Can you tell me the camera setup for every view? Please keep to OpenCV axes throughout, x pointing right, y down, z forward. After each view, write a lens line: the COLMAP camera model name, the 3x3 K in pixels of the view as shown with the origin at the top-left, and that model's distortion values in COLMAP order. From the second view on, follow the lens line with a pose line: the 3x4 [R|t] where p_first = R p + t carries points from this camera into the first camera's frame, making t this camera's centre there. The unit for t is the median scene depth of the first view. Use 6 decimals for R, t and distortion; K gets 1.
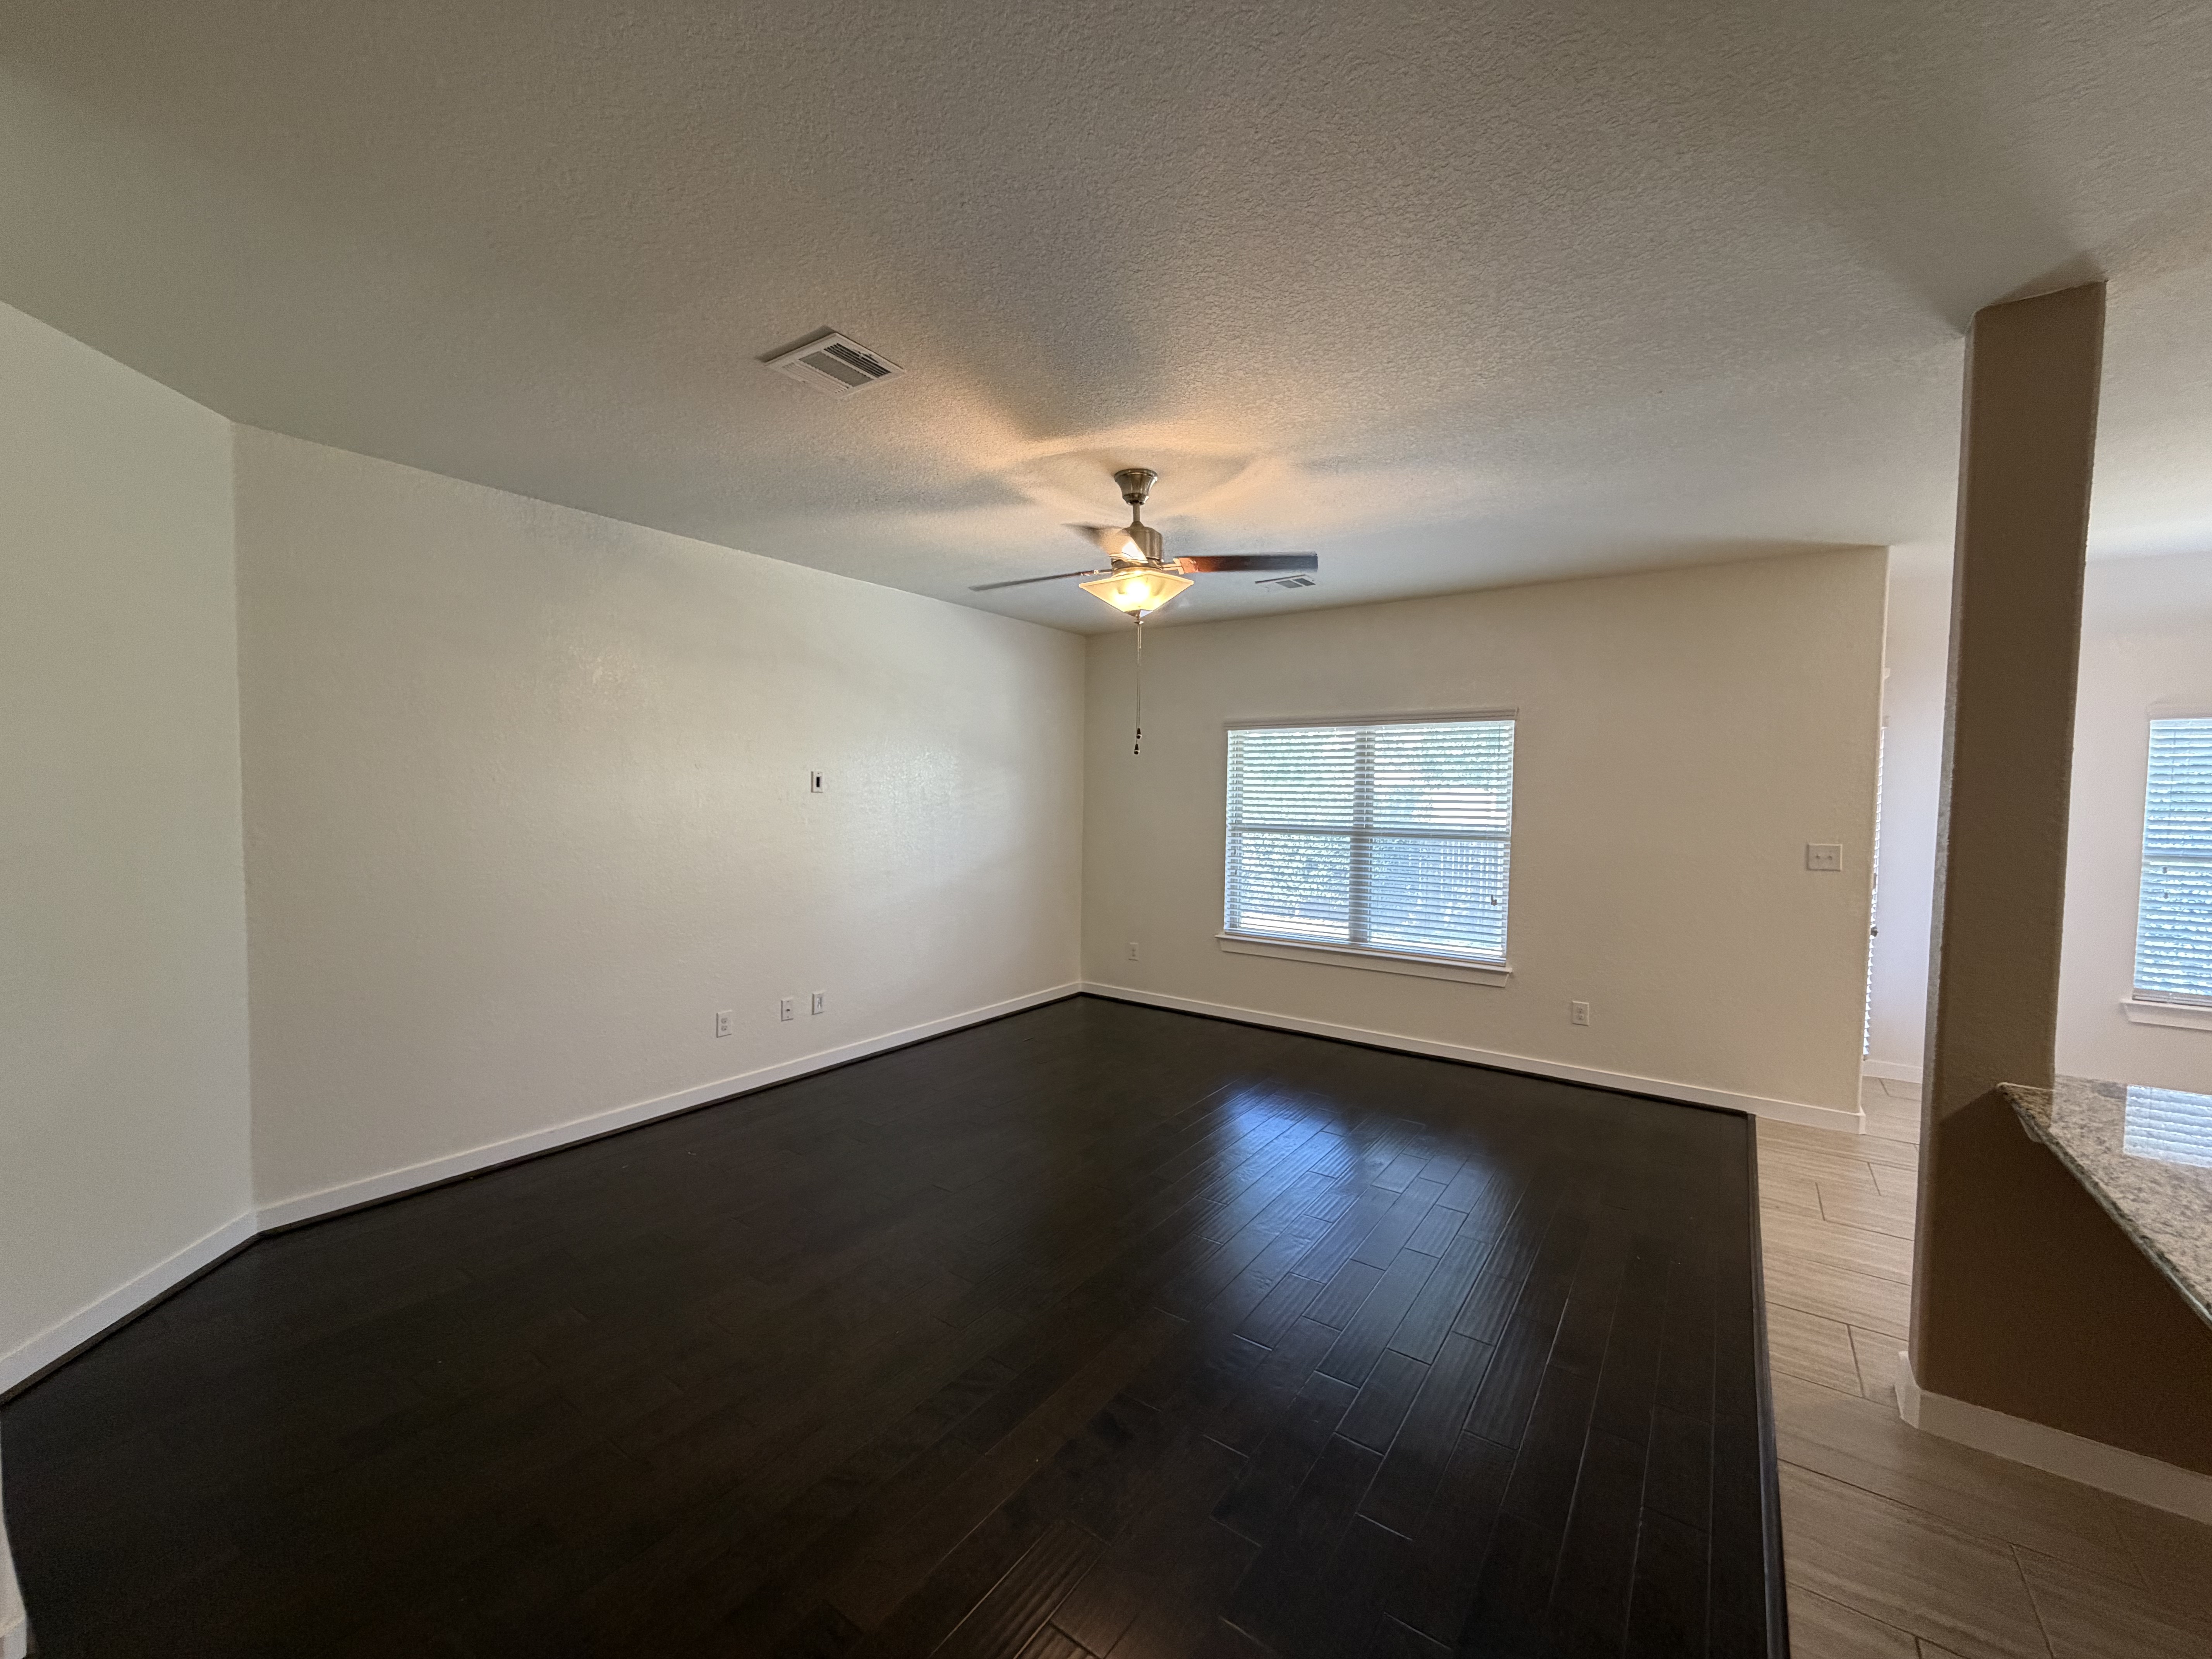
lens RADIAL K [[882.9, 0, 1101.7], [0, 882.9, 823.8], [0, 0, 1]] dist [0.000095, 0.000433]
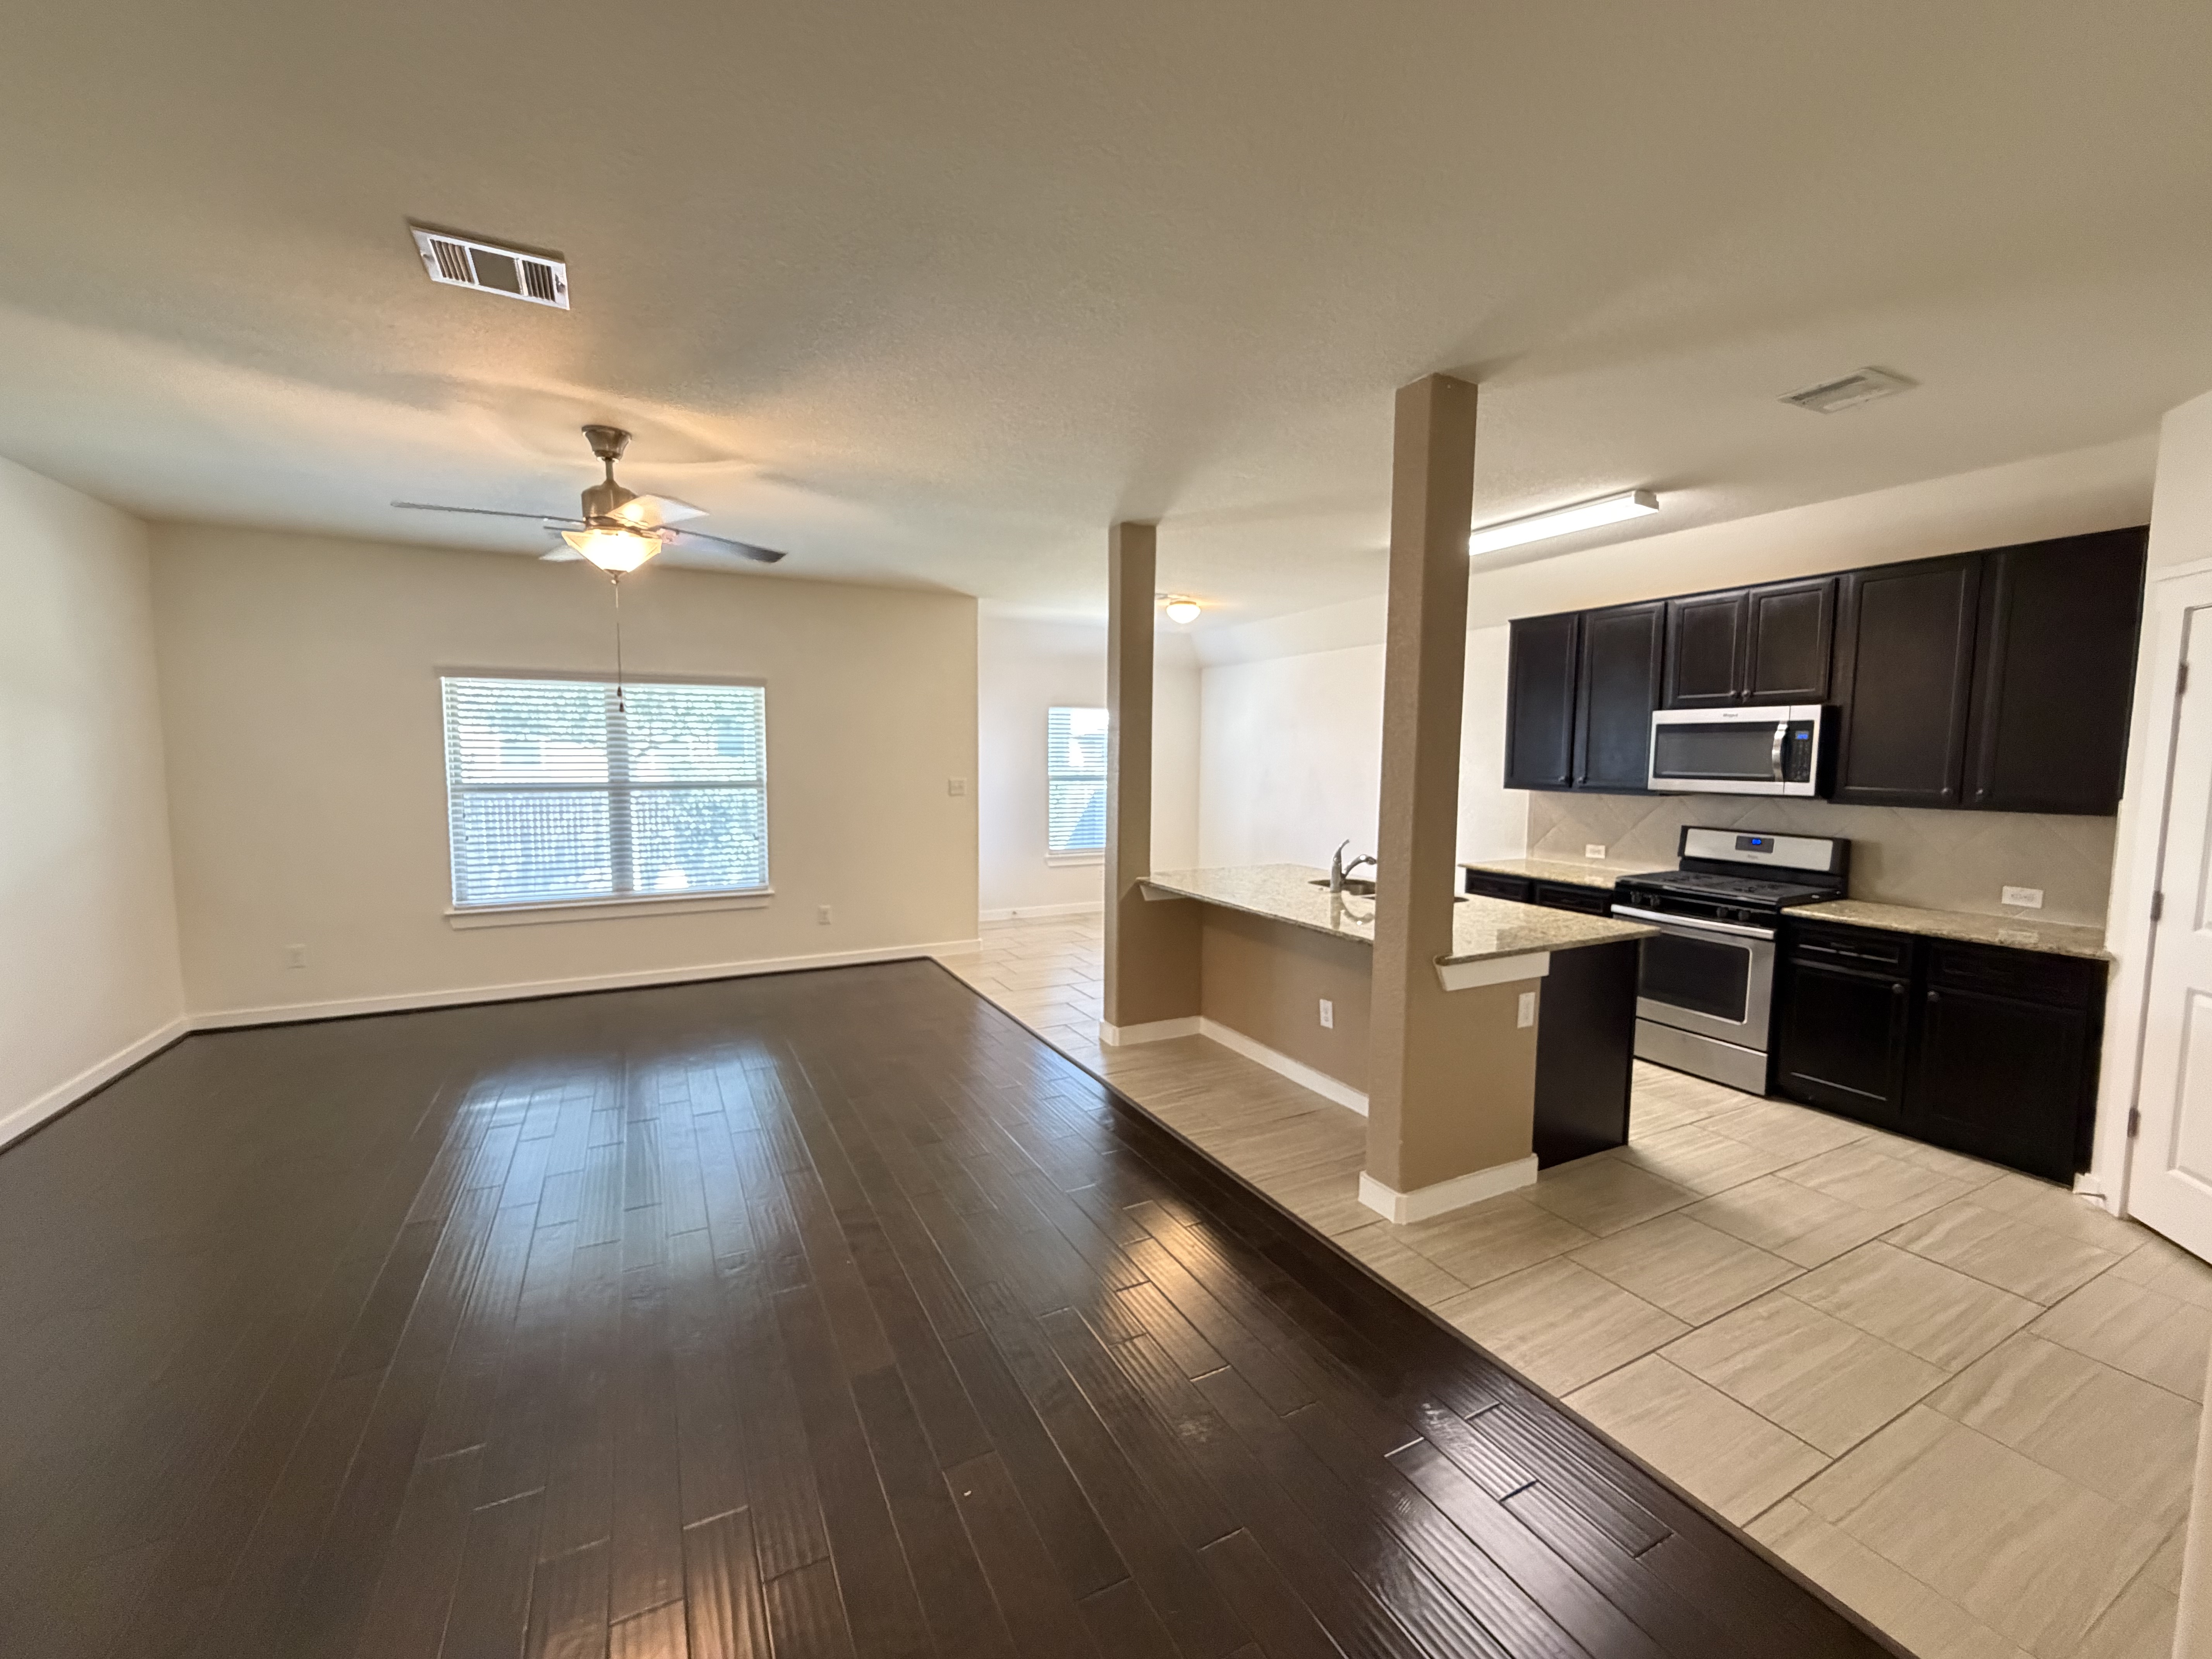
lens RADIAL K [[882.9, 0, 1102.5], [0, 882.9, 825.5], [0, 0, 1]] dist [0.000095, 0.000433]
pose [[0.453884, -0.083090, 0.887178, -0.430156], [0.032981, 0.996527, 0.076458, -0.005913], [-0.890450, -0.005443, 0.455048, 0.029479]]
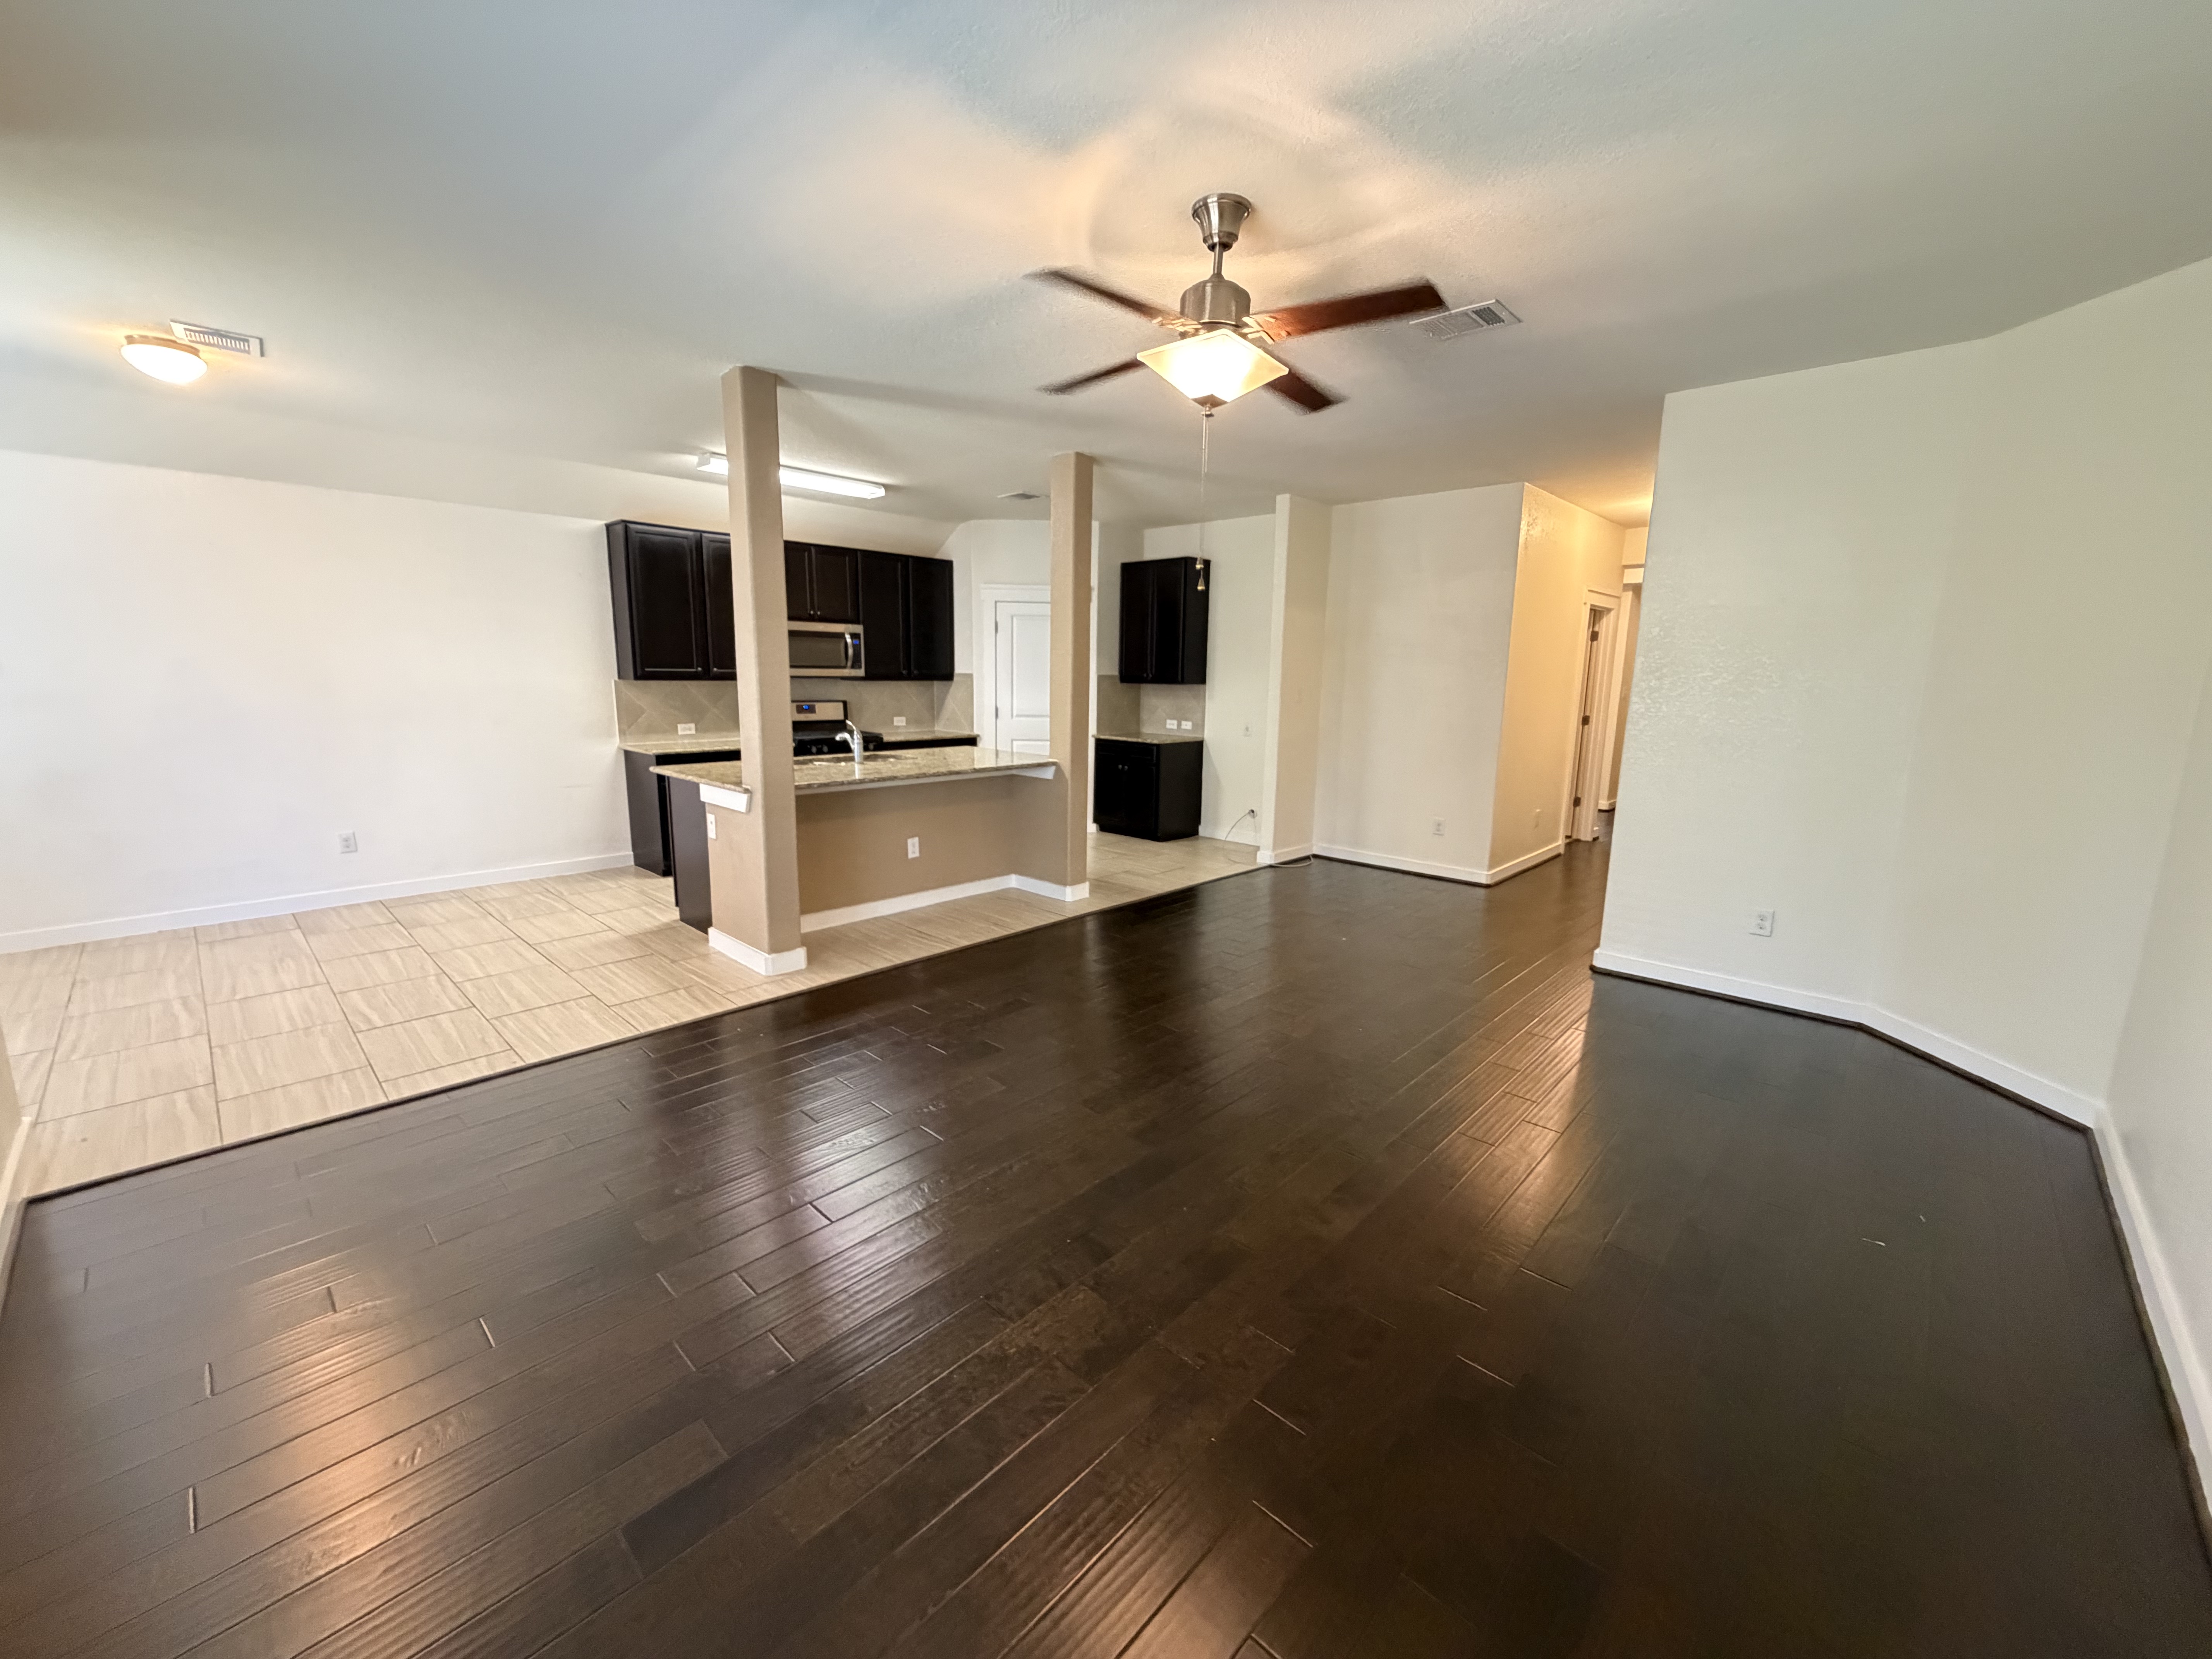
lens RADIAL K [[882.9, 0, 1094.4], [0, 882.9, 823.9], [0, 0, 1]] dist [0.000095, 0.000433]
pose [[-0.989163, -0.052636, 0.137065, 0.013332], [-0.022961, 0.977501, 0.209678, -0.026233], [-0.145017, 0.204258, -0.968116, 1.256625]]
